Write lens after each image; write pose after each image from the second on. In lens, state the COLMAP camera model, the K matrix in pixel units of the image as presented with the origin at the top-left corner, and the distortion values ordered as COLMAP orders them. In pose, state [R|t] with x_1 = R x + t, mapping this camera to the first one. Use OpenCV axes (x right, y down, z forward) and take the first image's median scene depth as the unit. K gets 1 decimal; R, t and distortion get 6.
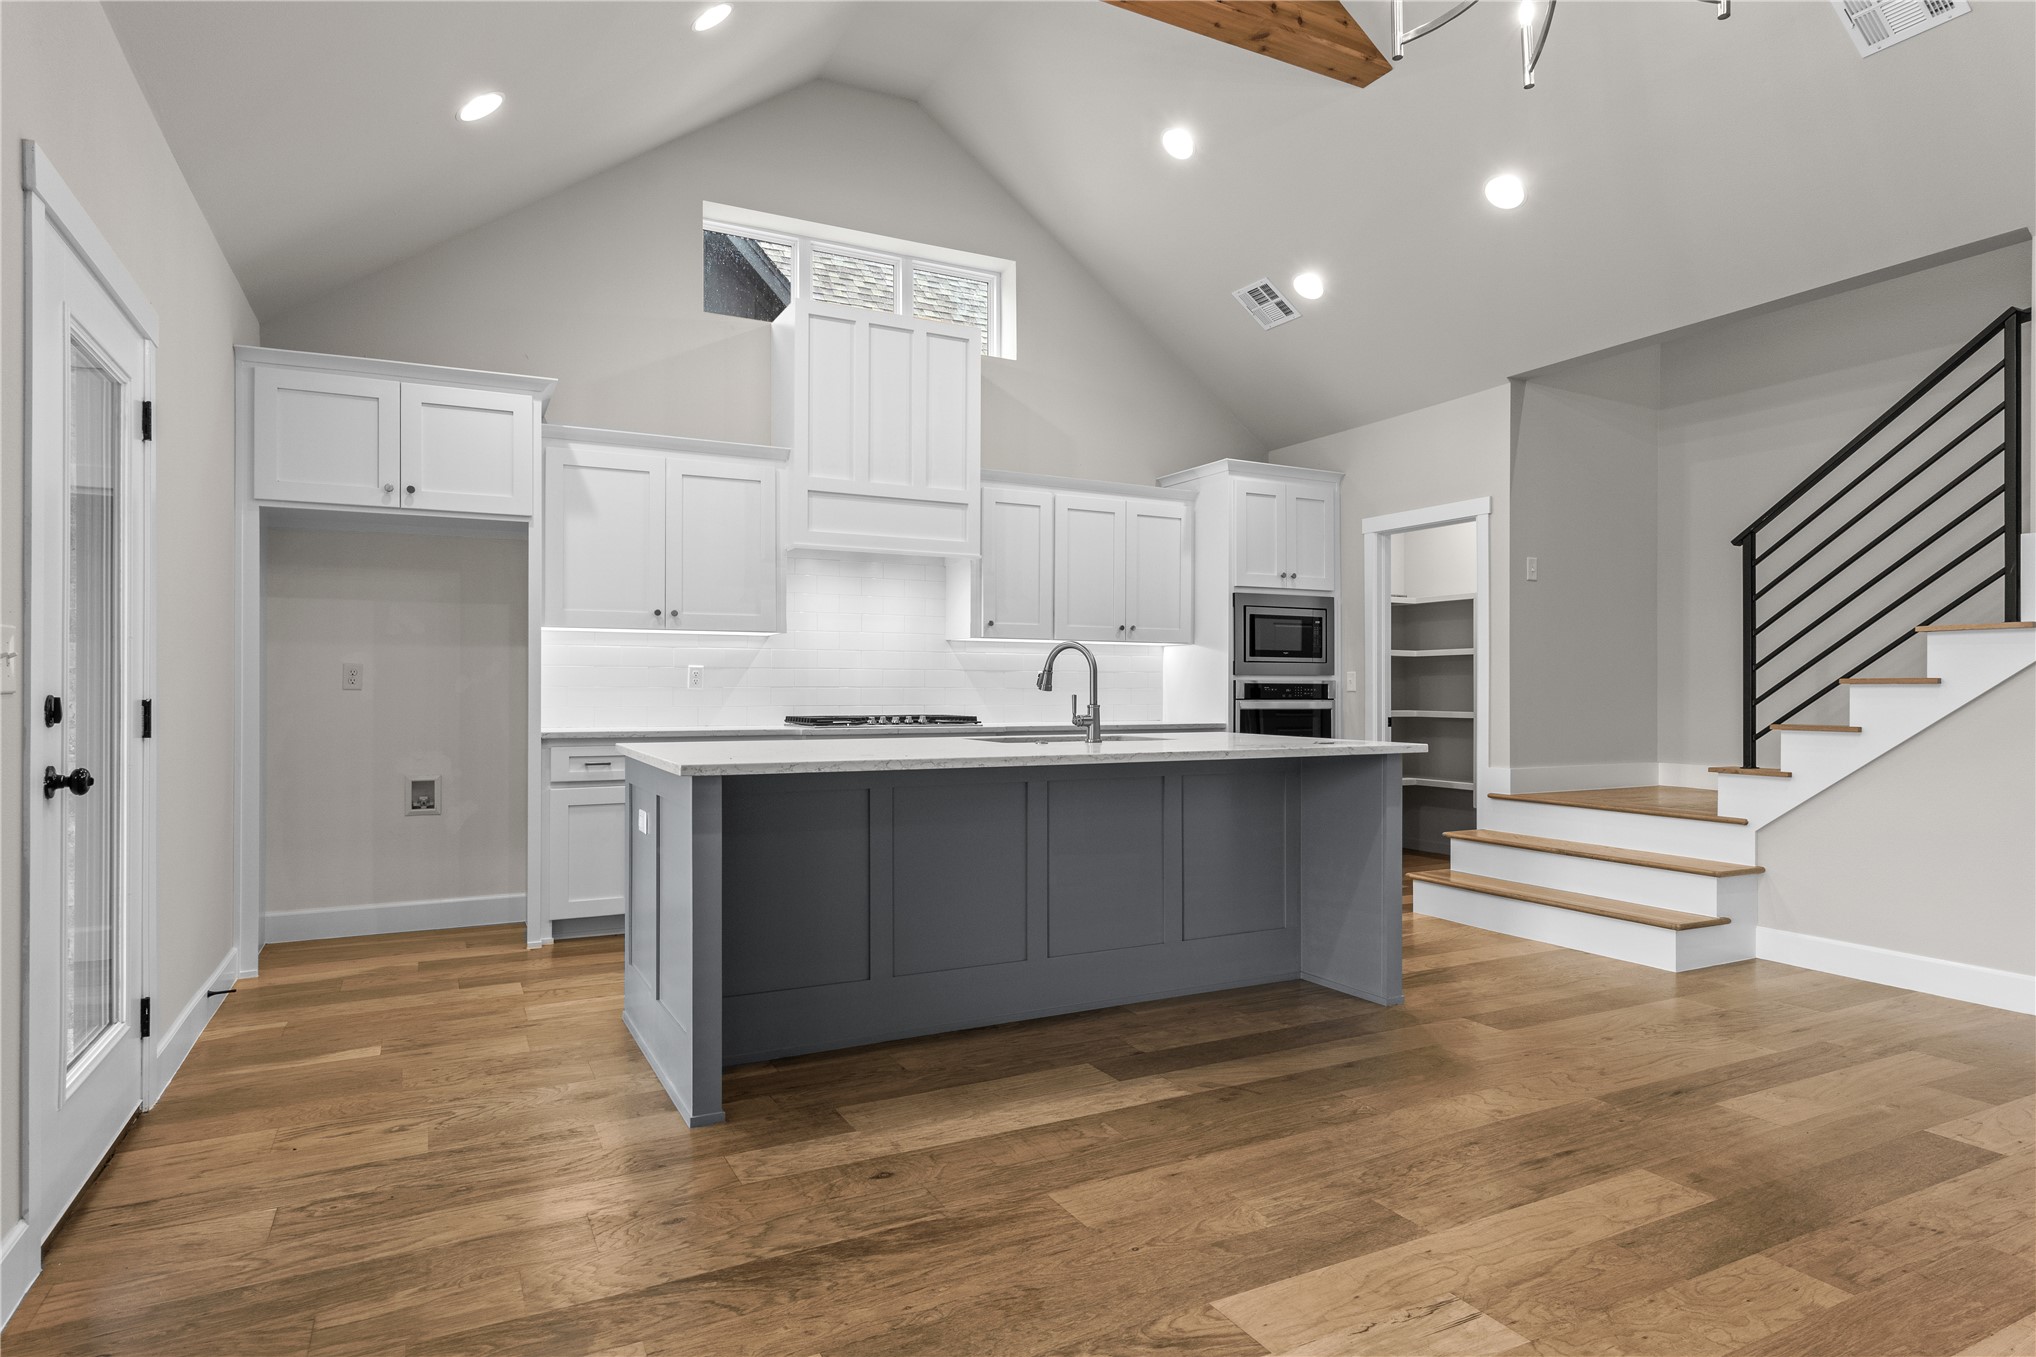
lens RADIAL K [[1170.1, 0, 1050.6], [0, 1170.1, 683.0], [0, 0, 1]] dist [0.015947, 0.000042]
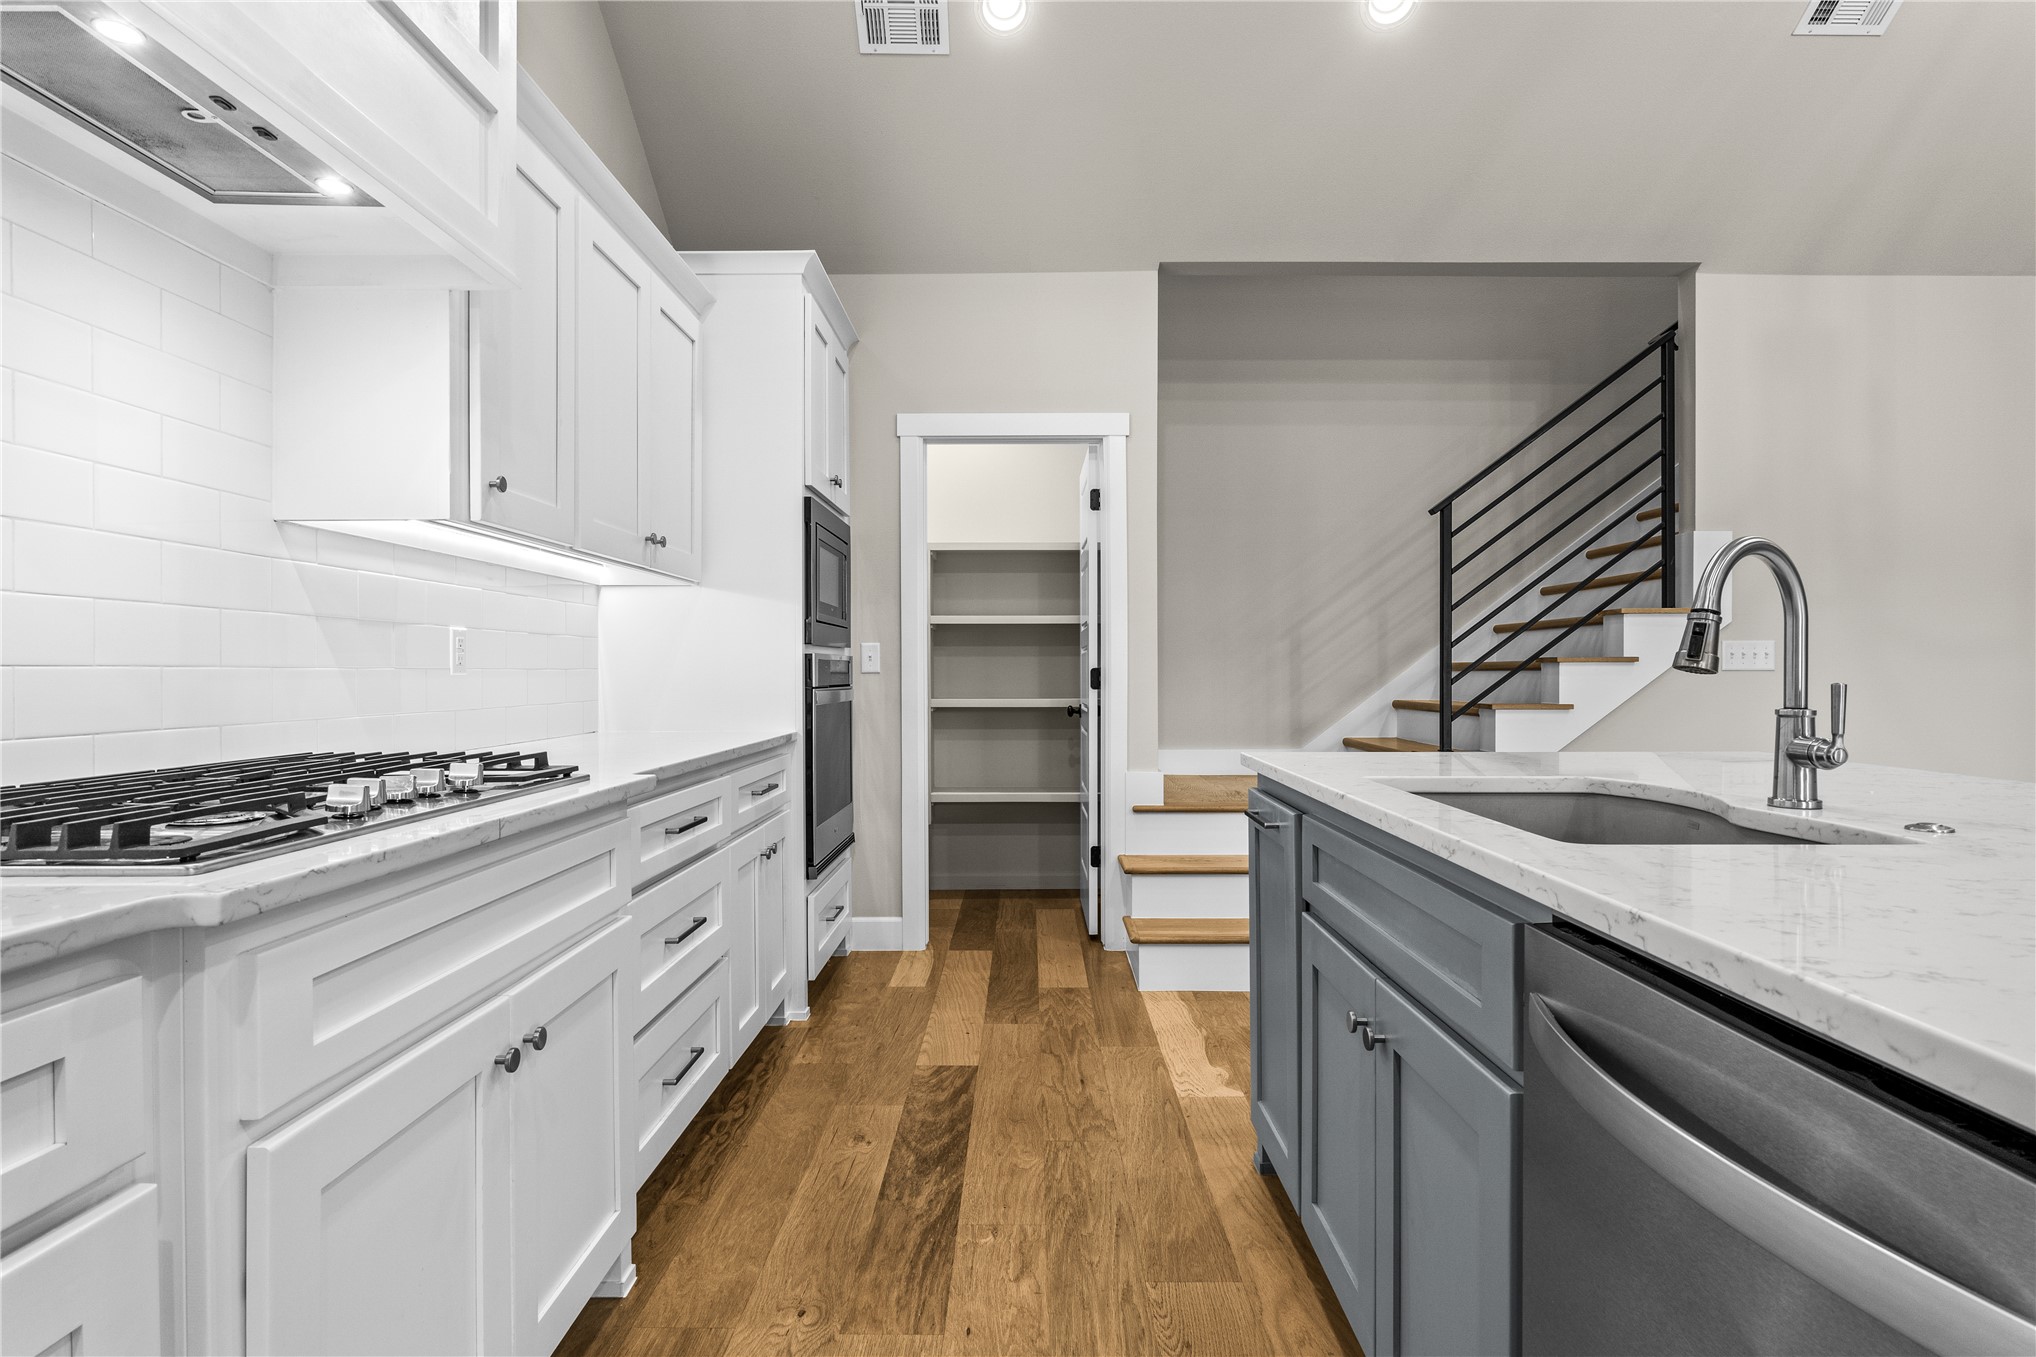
lens RADIAL K [[1087.3, 0, 1041.3], [0, 1087.3, 676.8], [0, 0, 1]] dist [-0.006867, 0.001744]
pose [[0.469129, -0.006913, 0.883102, -0.276864], [-0.001799, 0.999960, 0.008783, 0.004431], [-0.883128, -0.005709, 0.469098, 0.732981]]
